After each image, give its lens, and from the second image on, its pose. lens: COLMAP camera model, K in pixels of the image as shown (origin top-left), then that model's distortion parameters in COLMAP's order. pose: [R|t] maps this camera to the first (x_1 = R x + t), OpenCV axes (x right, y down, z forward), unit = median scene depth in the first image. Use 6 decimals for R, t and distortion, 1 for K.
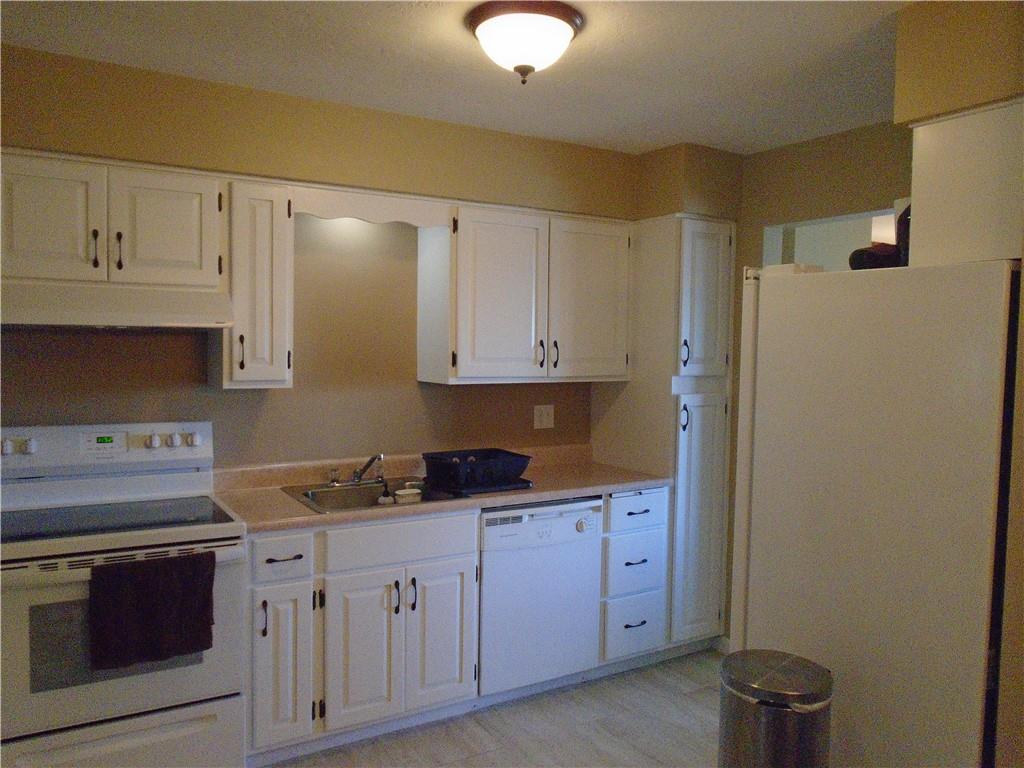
lens RADIAL K [[781.6, 0, 506.6], [0, 781.6, 386.1], [0, 0, 1]] dist [-0.012515, 0.007961]
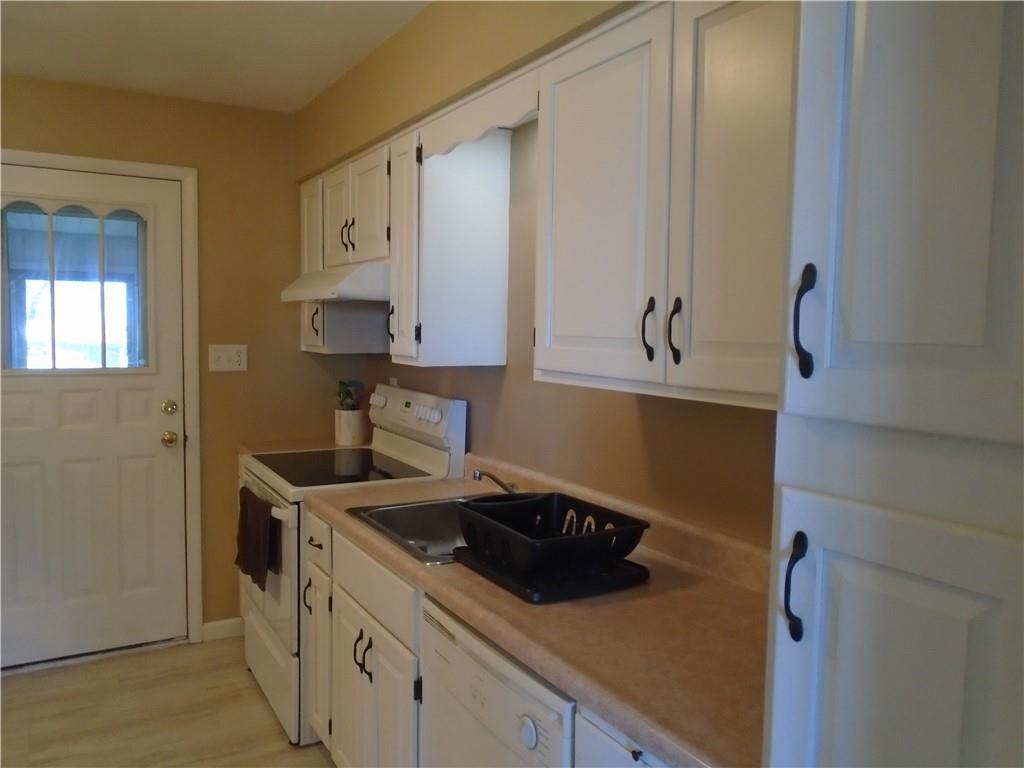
lens RADIAL K [[781.6, 0, 506.6], [0, 781.6, 386.1], [0, 0, 1]] dist [-0.012515, 0.007961]
pose [[-0.019163, 0.060261, -0.997999, 0.476263], [-0.074651, 0.995310, 0.061532, -0.030280], [0.997026, 0.075681, -0.014574, 0.922291]]
